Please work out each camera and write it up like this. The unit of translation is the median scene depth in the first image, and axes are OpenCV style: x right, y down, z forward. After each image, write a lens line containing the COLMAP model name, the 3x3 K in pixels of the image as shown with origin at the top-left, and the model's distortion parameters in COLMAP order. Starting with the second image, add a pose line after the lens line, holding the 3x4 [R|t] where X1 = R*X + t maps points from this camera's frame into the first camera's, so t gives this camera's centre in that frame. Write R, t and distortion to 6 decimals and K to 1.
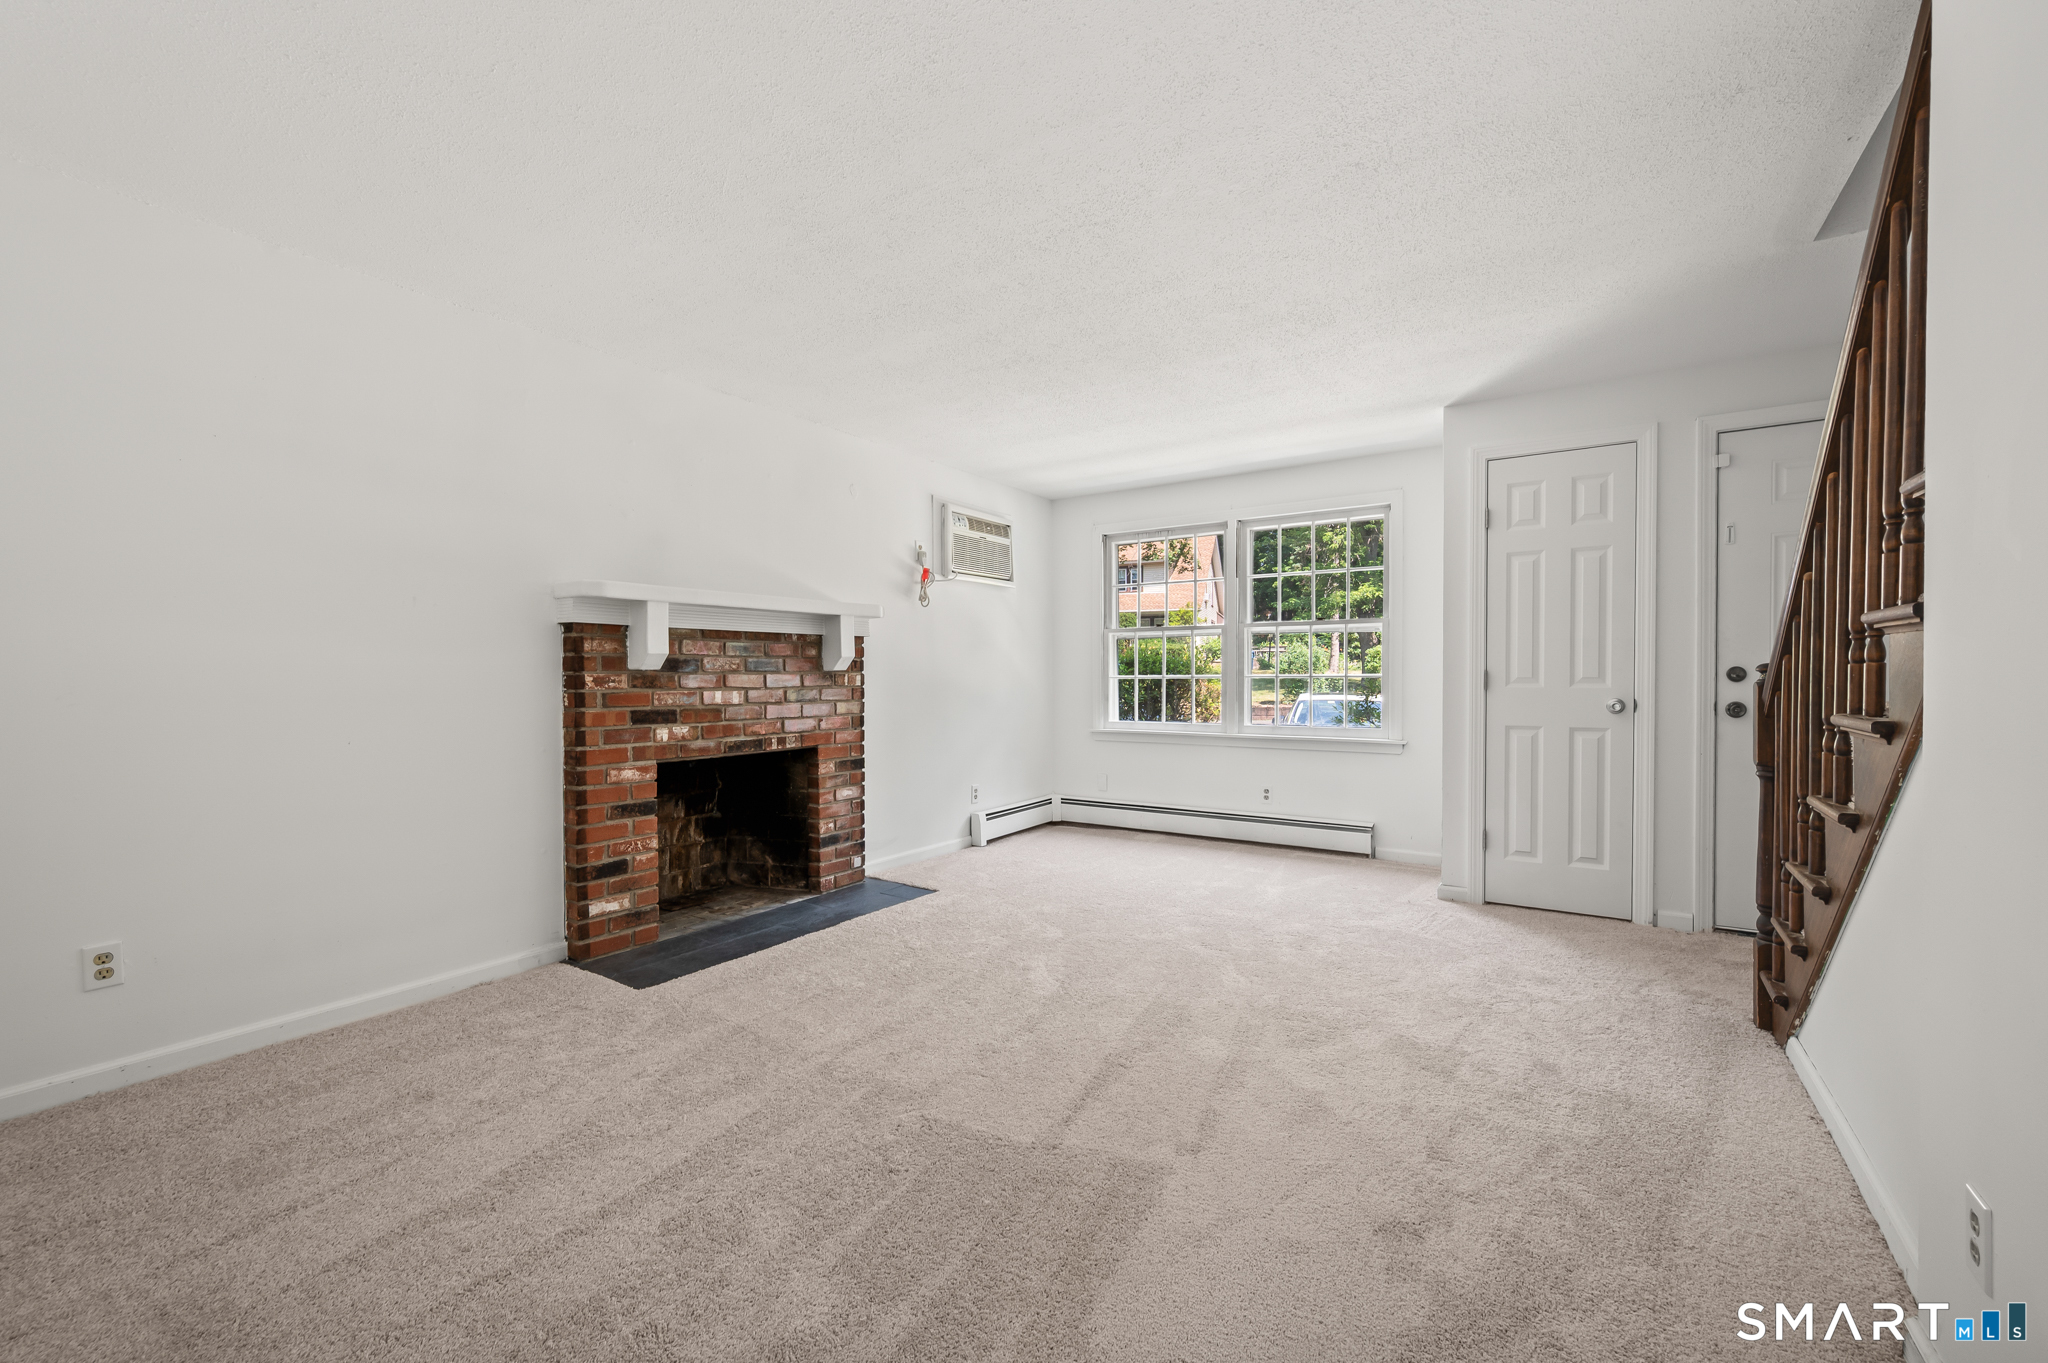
lens RADIAL K [[819.8, 0, 1045.5], [0, 819.8, 692.3], [0, 0, 1]] dist [0.001625, -0.000582]
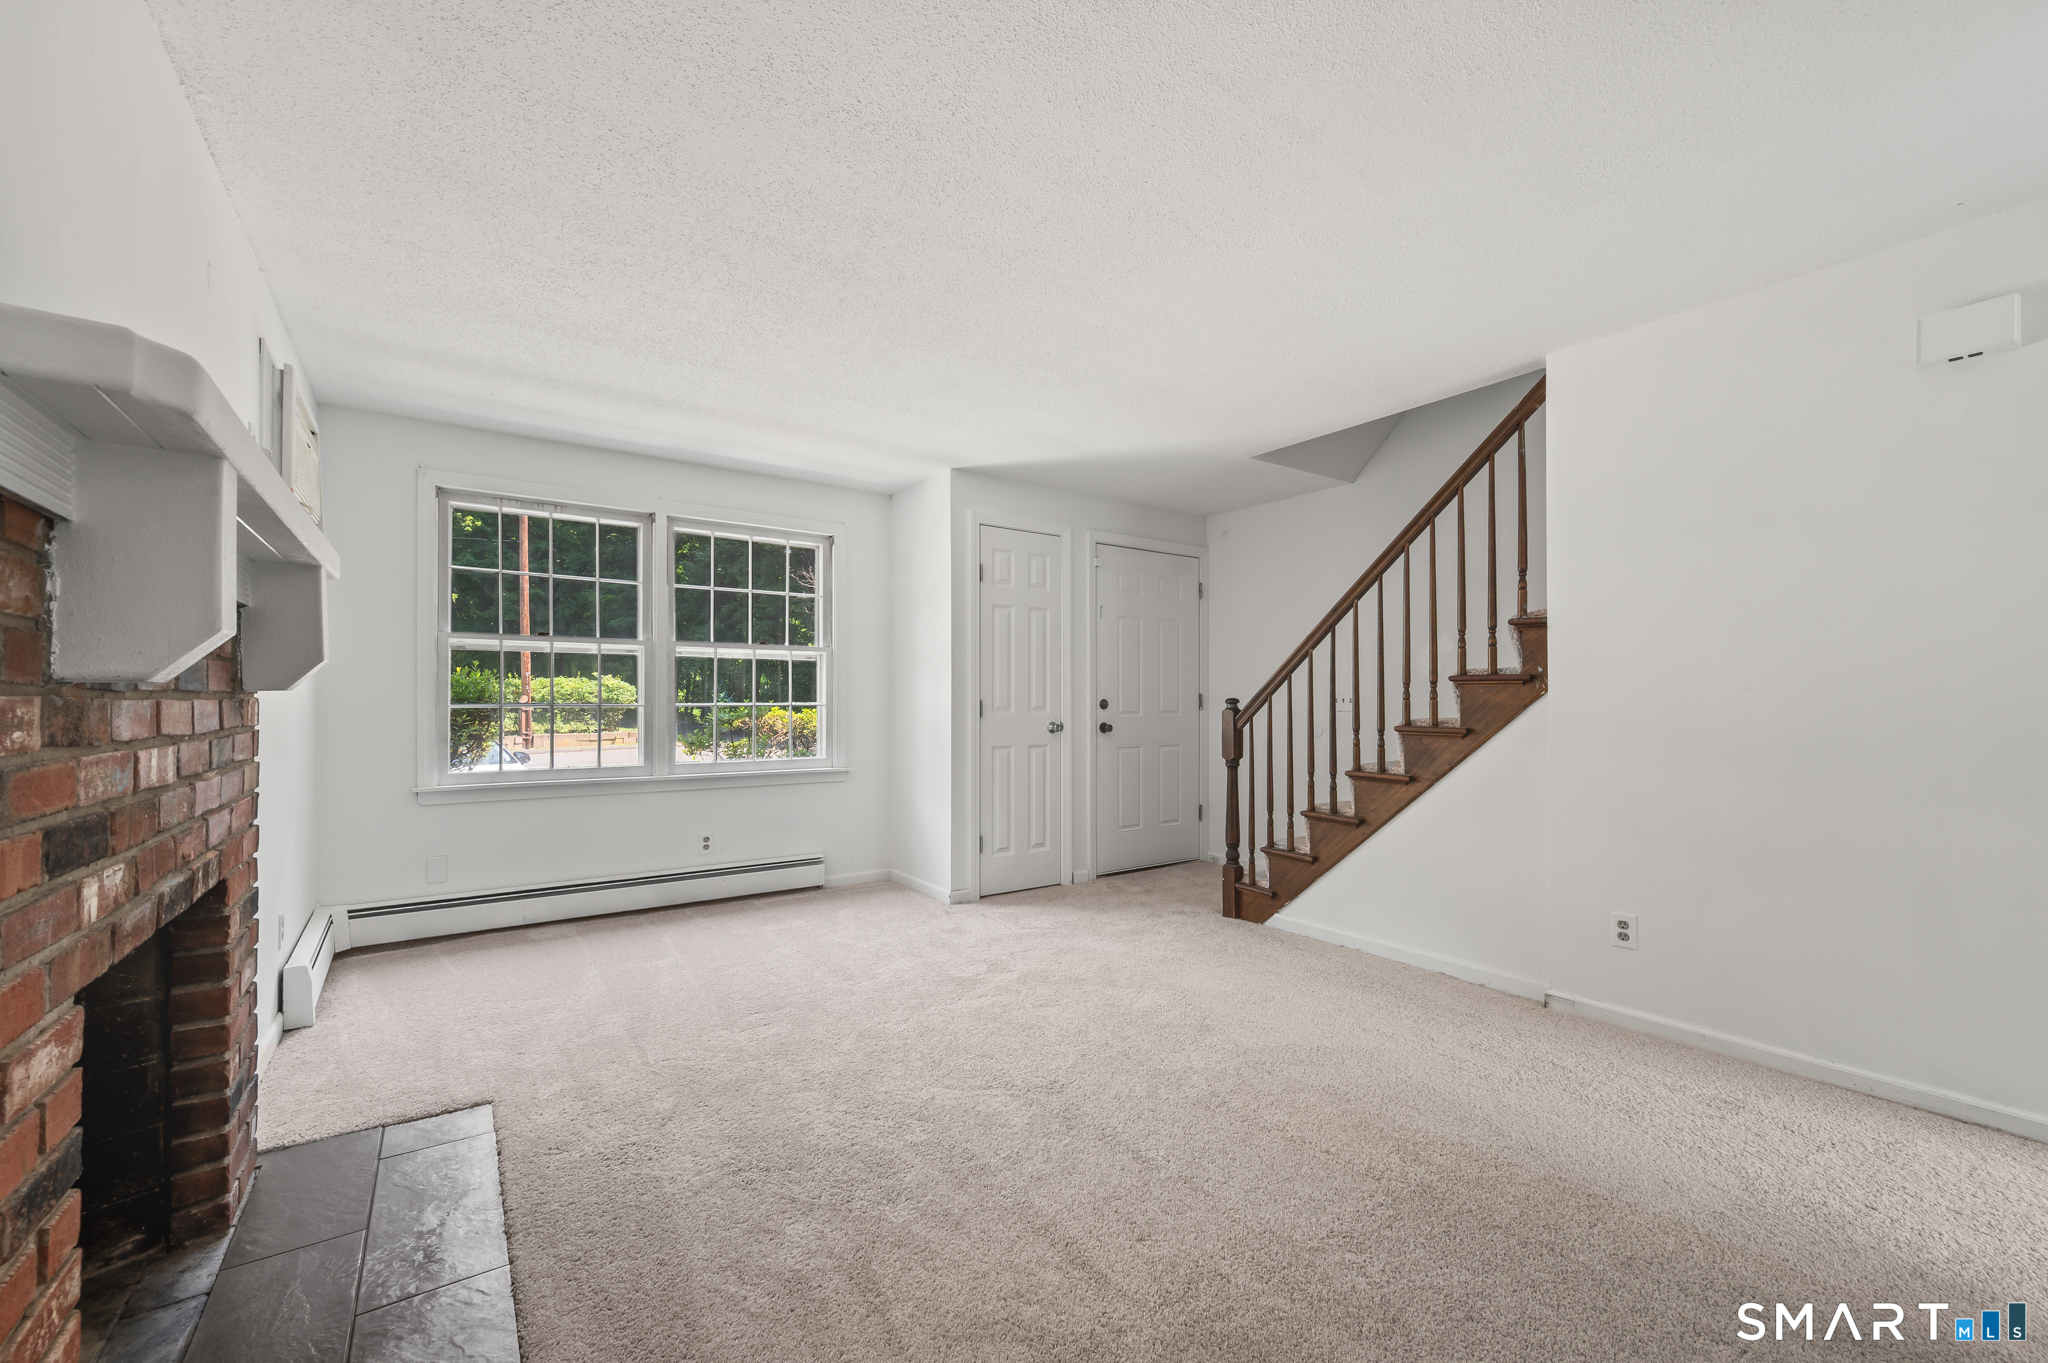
lens RADIAL K [[819.8, 0, 1020.7], [0, 819.8, 696.9], [0, 0, 1]] dist [0.001625, -0.000582]
pose [[0.380522, 0.010318, 0.924714, -0.542340], [0.016473, 0.999703, -0.017934, -0.009724], [-0.924625, 0.022057, 0.380239, 0.501432]]
